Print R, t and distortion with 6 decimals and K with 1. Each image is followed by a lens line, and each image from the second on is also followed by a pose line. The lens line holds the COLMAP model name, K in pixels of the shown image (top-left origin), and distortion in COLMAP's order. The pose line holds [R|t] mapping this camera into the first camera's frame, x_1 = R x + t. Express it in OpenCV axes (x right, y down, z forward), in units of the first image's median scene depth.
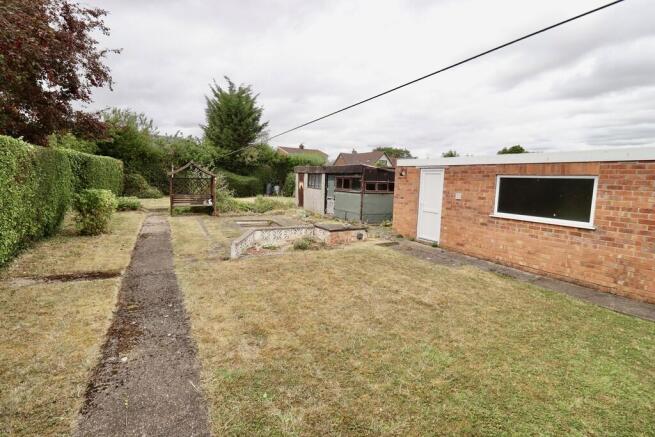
lens RADIAL K [[304.6, 0, 326.0], [0, 304.6, 208.2], [0, 0, 1]] dist [-0.000016, -0.000026]
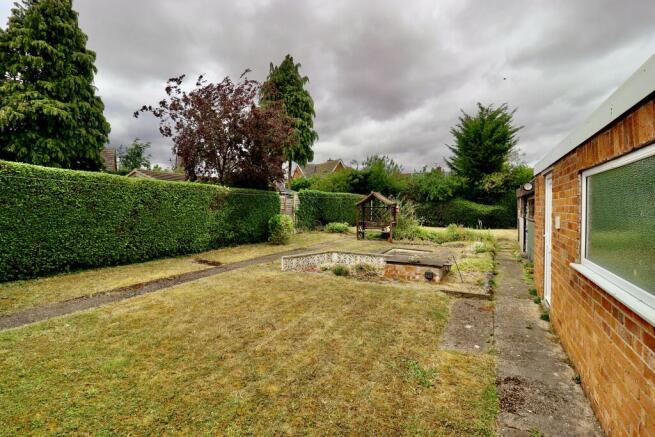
lens RADIAL K [[304.6, 0, 326.0], [0, 304.6, 208.2], [0, 0, 1]] dist [-0.000016, -0.000026]
pose [[0.540382, -0.023801, -0.841083, 0.331677], [-0.070305, 0.994827, -0.073322, 0.000823], [0.838477, 0.098754, 0.535914, 0.209772]]
